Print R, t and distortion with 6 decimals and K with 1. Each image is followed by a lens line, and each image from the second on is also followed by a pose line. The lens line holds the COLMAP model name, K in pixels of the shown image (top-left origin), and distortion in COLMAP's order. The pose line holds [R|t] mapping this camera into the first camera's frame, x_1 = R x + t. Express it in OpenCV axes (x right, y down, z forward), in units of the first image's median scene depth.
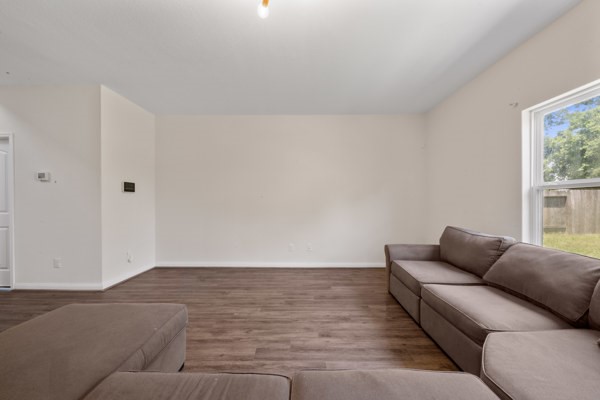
lens RADIAL K [[222.8, 0, 301.5], [0, 222.8, 202.0], [0, 0, 1]] dist [0.000876, -0.000053]
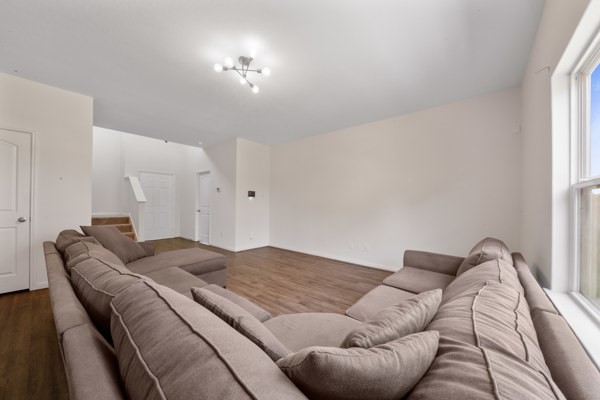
lens RADIAL K [[222.0, 0, 300.0], [0, 222.0, 200.0], [0, 0, 1]] dist [0.000025, -0.000209]
pose [[0.761524, 0.000832, -0.648136, 0.710439], [-0.013105, 0.999815, -0.014114, -0.003785], [0.648004, 0.019242, 0.761393, -0.028570]]
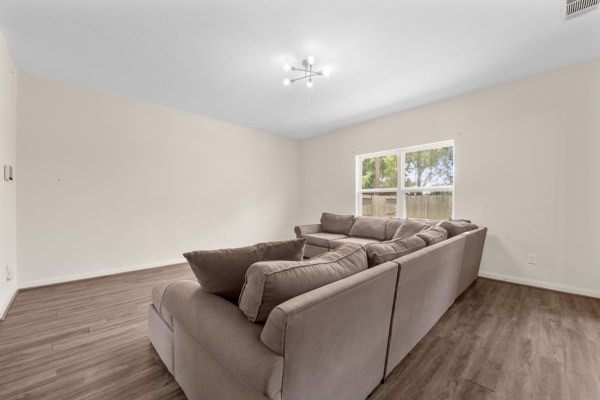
lens RADIAL K [[238.0, 0, 297.8], [0, 238.0, 203.6], [0, 0, 1]] dist [0.000187, -0.000053]
pose [[0.717118, -0.000836, 0.696952, -0.815916], [0.004533, 0.999984, -0.003464, 0.045528], [-0.696937, 0.005644, 0.717110, -0.198044]]
